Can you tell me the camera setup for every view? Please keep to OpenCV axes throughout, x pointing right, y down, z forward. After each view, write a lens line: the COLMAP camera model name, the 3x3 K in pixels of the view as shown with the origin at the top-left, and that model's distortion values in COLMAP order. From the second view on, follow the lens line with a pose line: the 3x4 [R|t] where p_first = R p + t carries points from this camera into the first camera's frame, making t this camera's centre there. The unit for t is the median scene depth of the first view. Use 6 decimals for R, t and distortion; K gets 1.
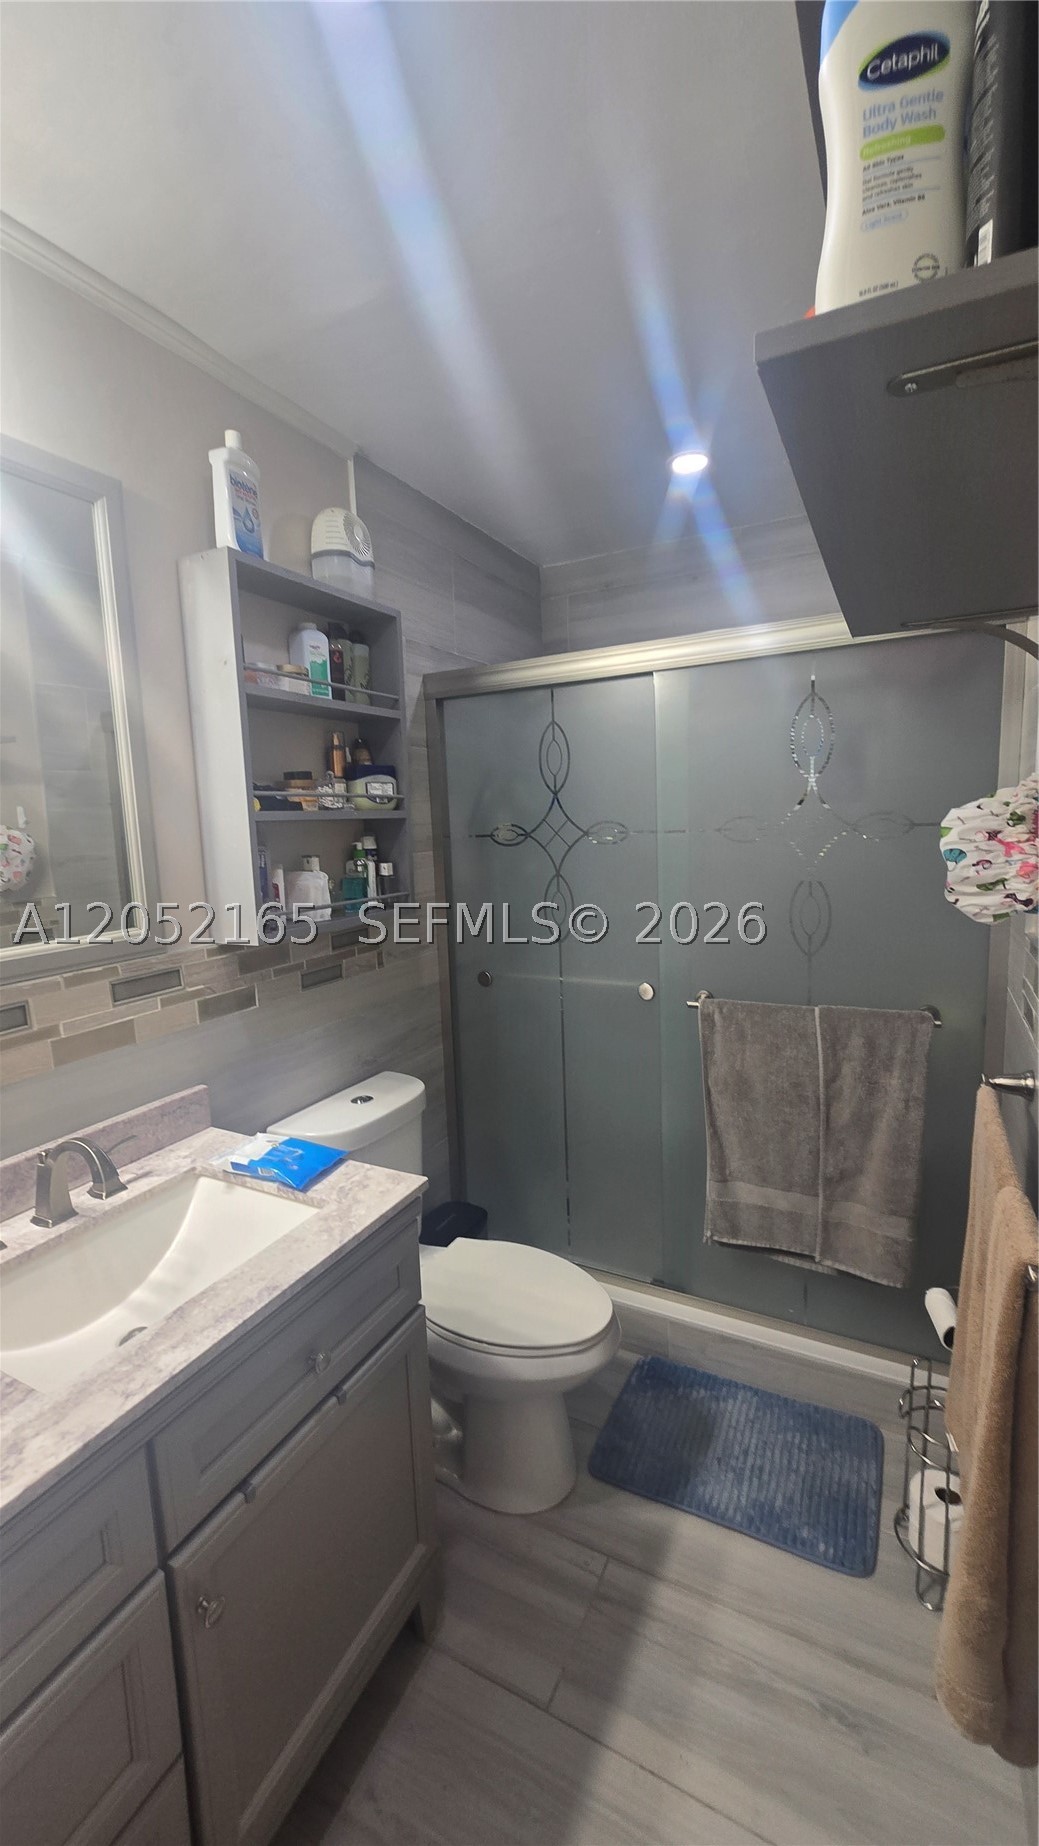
lens RADIAL K [[753.3, 0, 511.8], [0, 753.3, 928.4], [0, 0, 1]] dist [-0.002604, -0.000720]
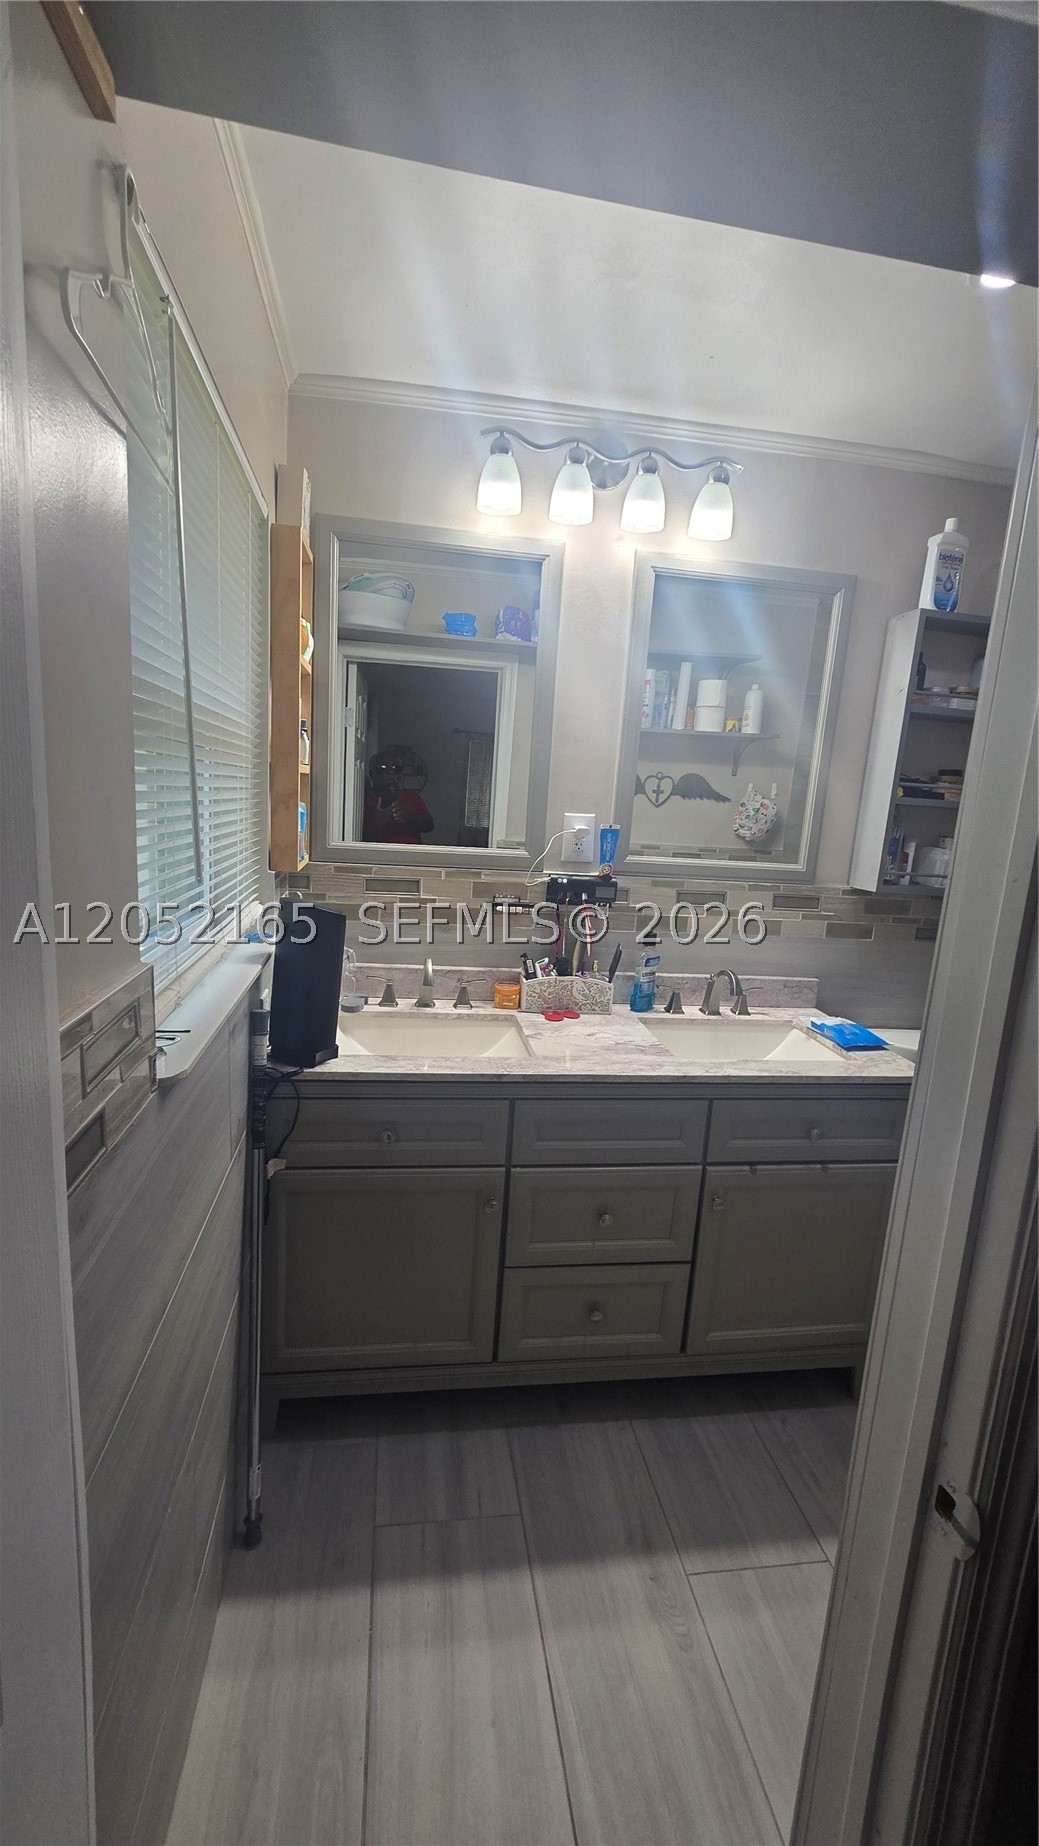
lens RADIAL K [[753.3, 0, 512.4], [0, 753.3, 921.5], [0, 0, 1]] dist [-0.002604, -0.000720]
pose [[0.584090, 0.210330, -0.783965, 0.388657], [-0.202969, 0.973007, 0.109826, 0.061130], [0.785903, 0.094972, 0.611013, -0.392443]]
